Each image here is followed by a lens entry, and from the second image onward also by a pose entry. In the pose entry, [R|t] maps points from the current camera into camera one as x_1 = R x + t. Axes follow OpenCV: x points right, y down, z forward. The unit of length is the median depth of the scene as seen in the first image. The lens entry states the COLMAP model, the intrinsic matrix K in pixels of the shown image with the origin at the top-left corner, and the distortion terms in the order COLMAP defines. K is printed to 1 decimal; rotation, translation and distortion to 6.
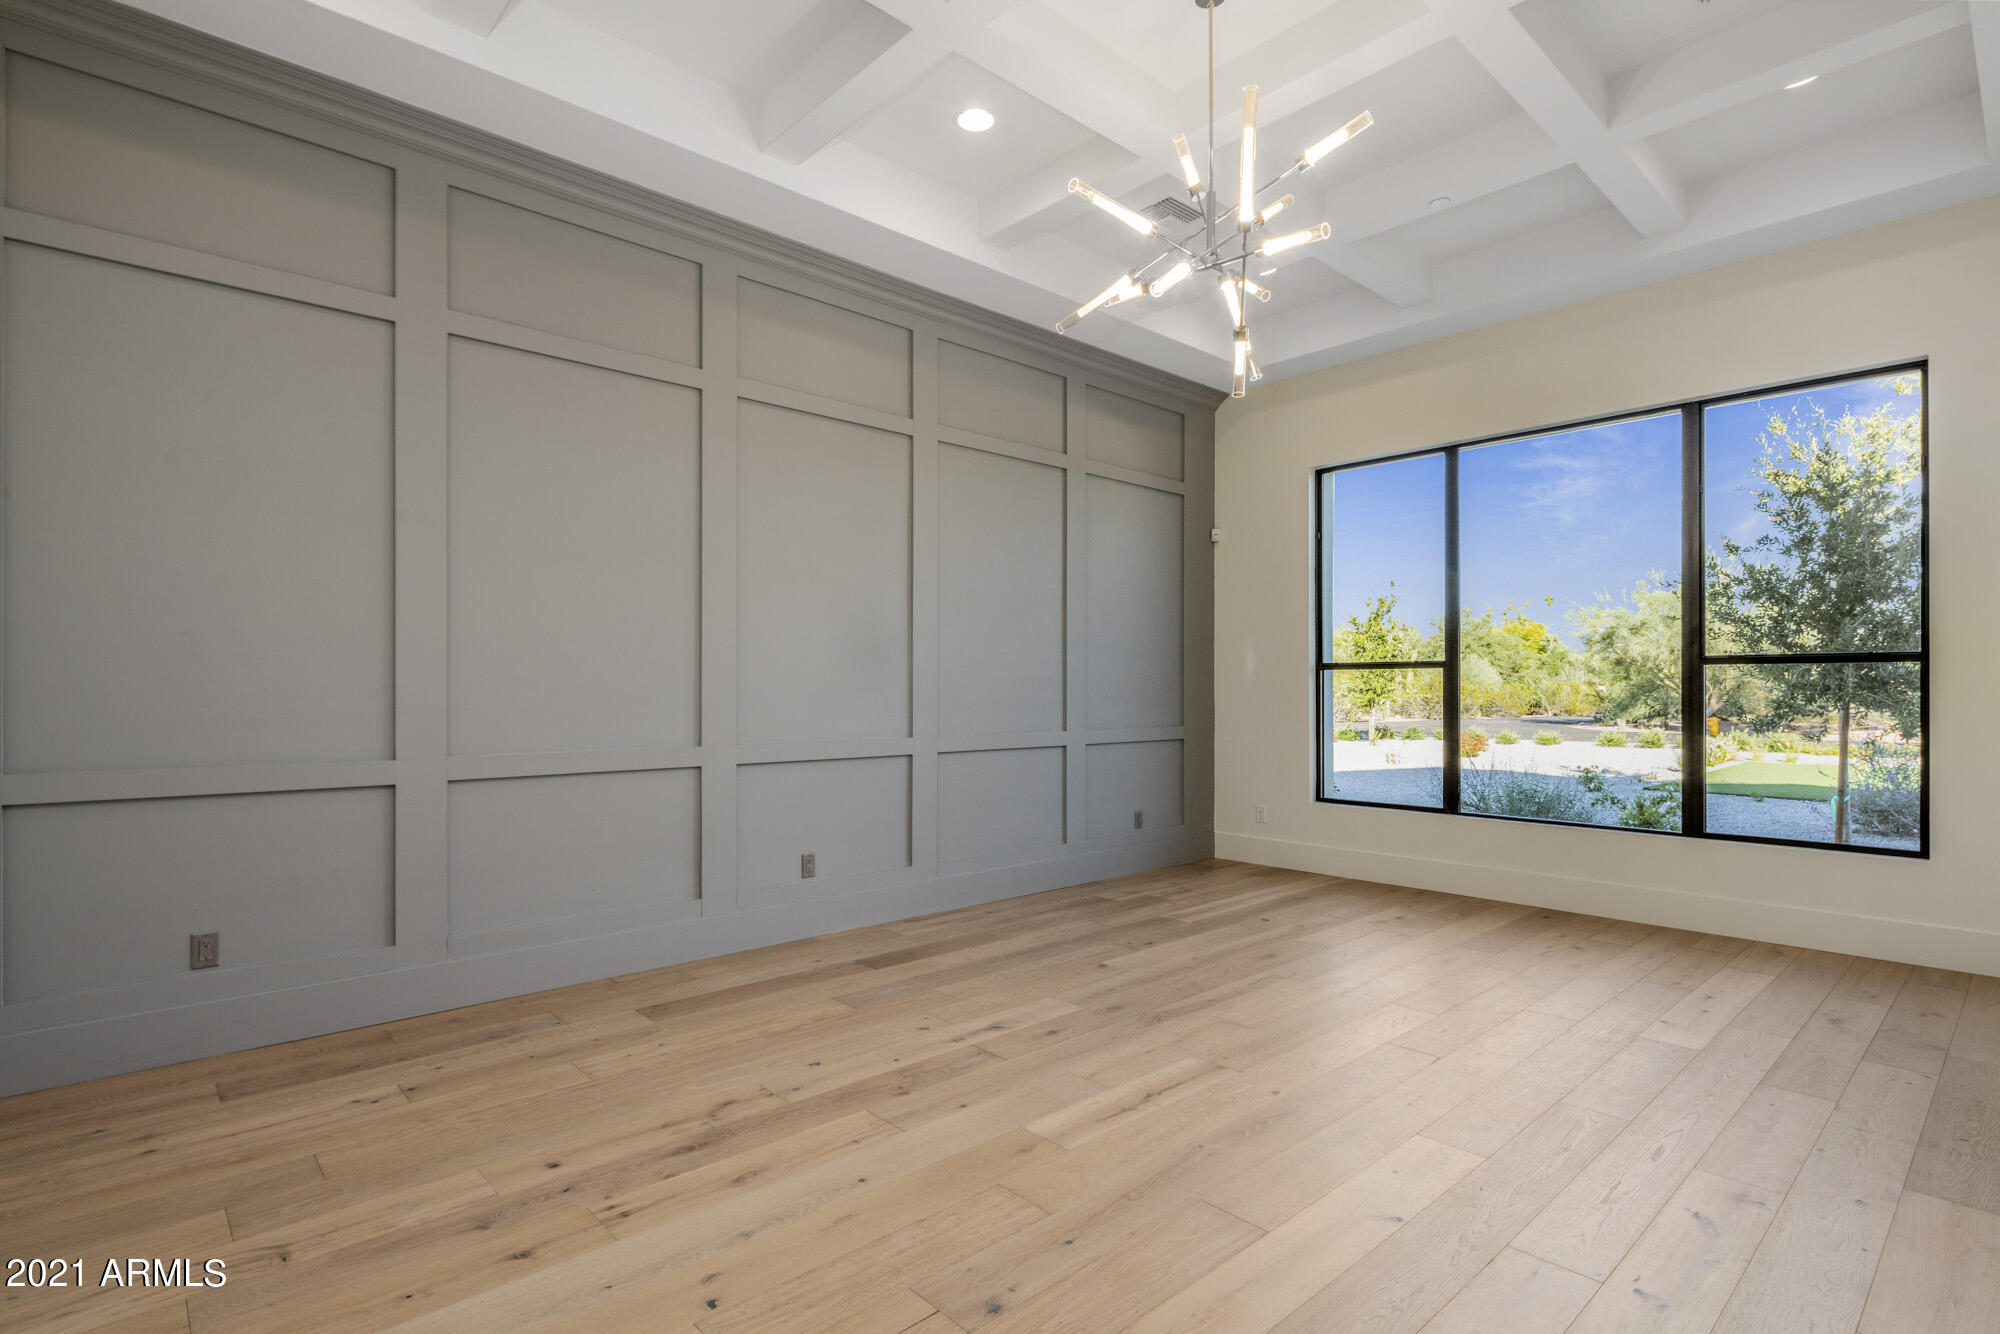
lens RADIAL K [[980.1, 0, 998.2], [0, 980.1, 677.2], [0, 0, 1]] dist [0.011696, -0.001431]
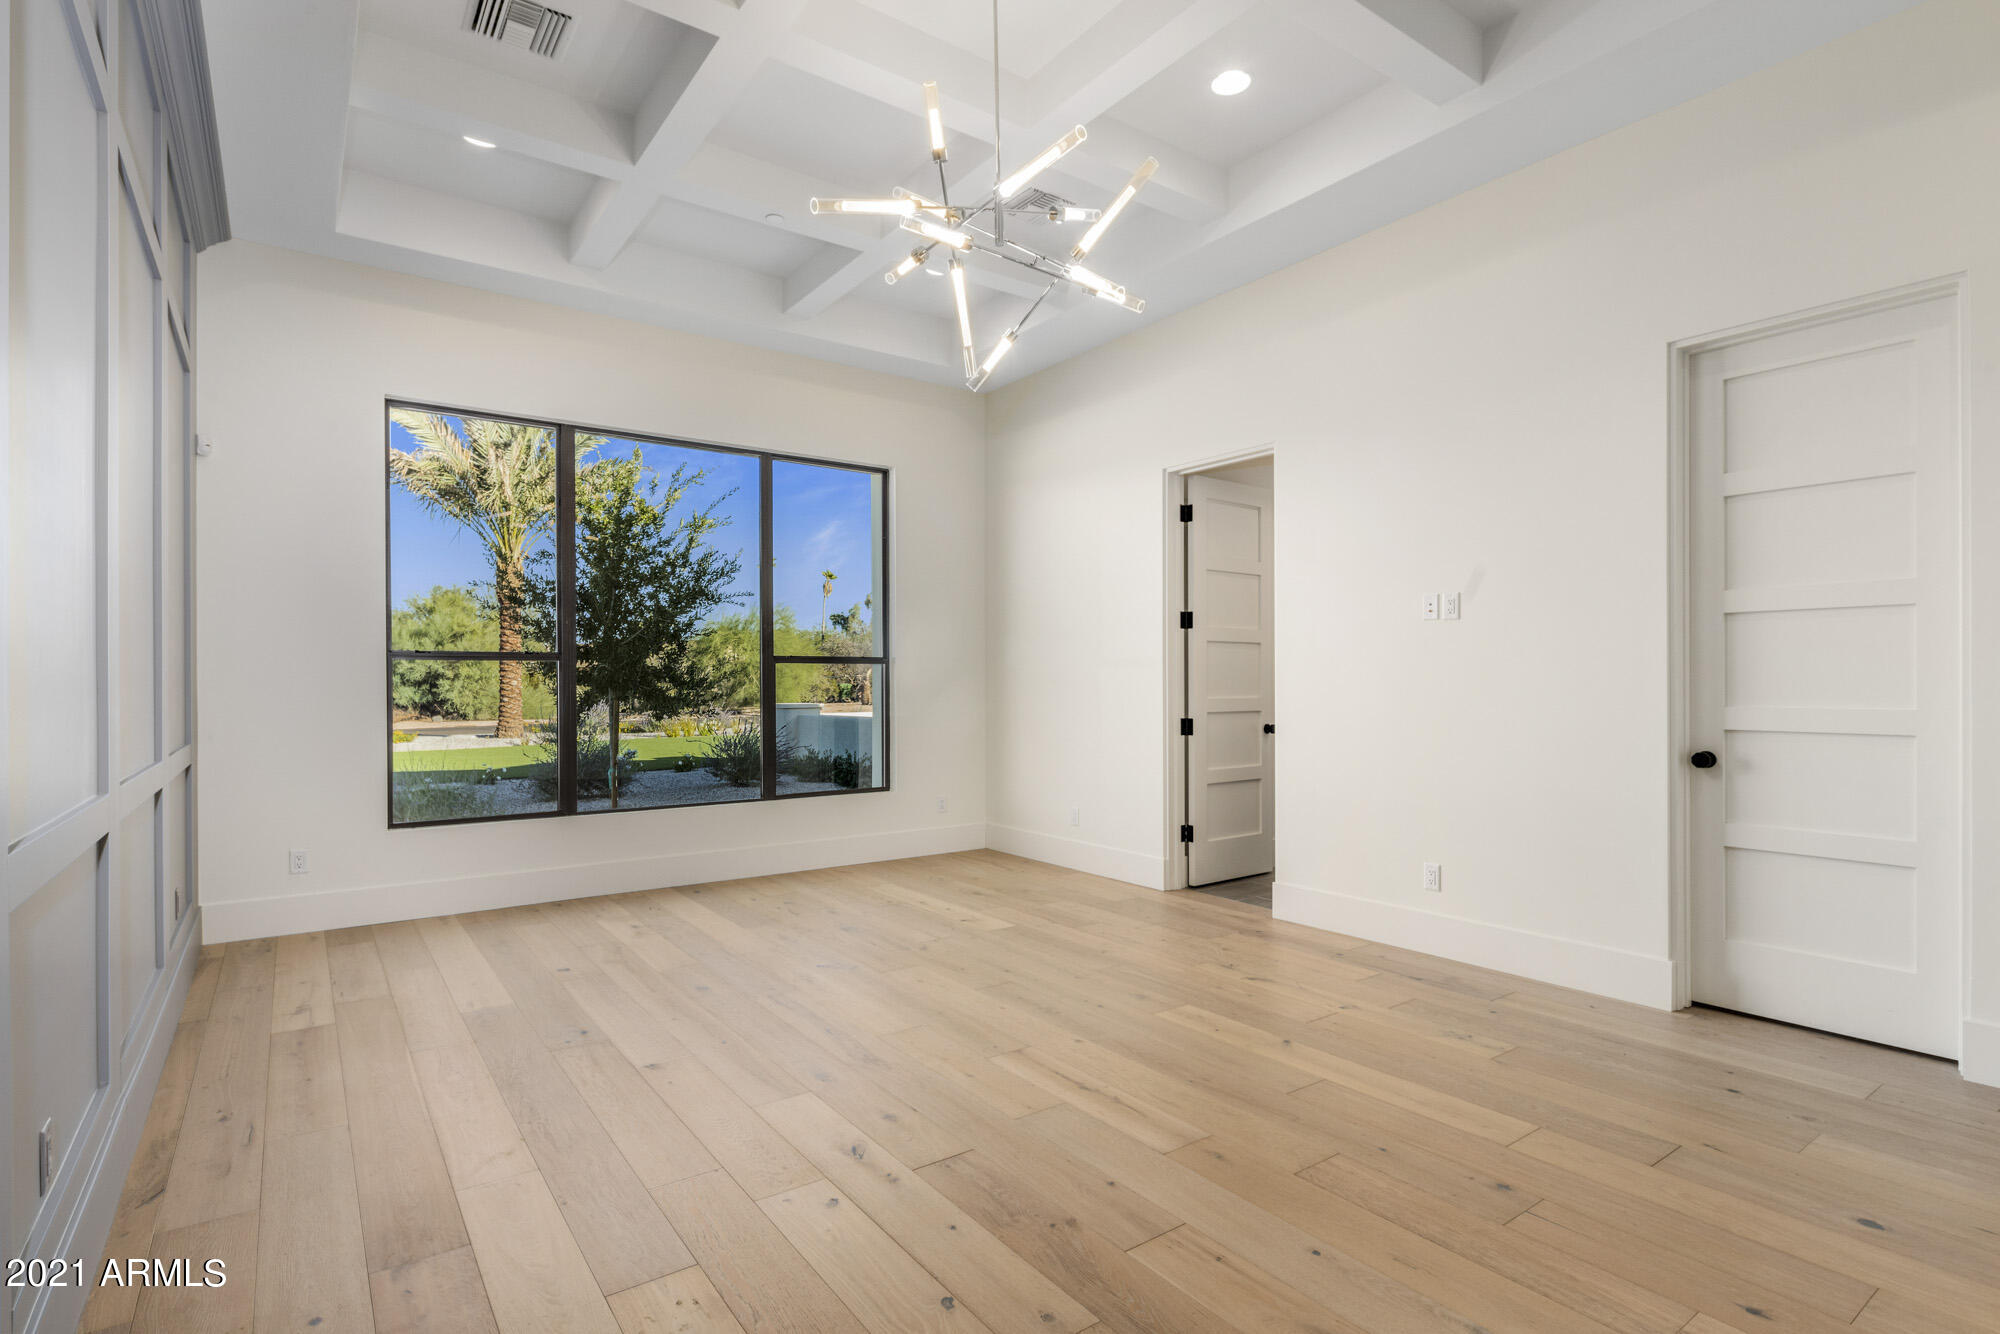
lens RADIAL K [[980.1, 0, 984.5], [0, 980.1, 680.6], [0, 0, 1]] dist [0.011696, -0.001431]
pose [[0.119309, -0.001791, 0.992856, -0.607044], [-0.007795, 0.999966, 0.002741, 0.005003], [-0.992827, -0.008066, 0.119291, 0.697086]]
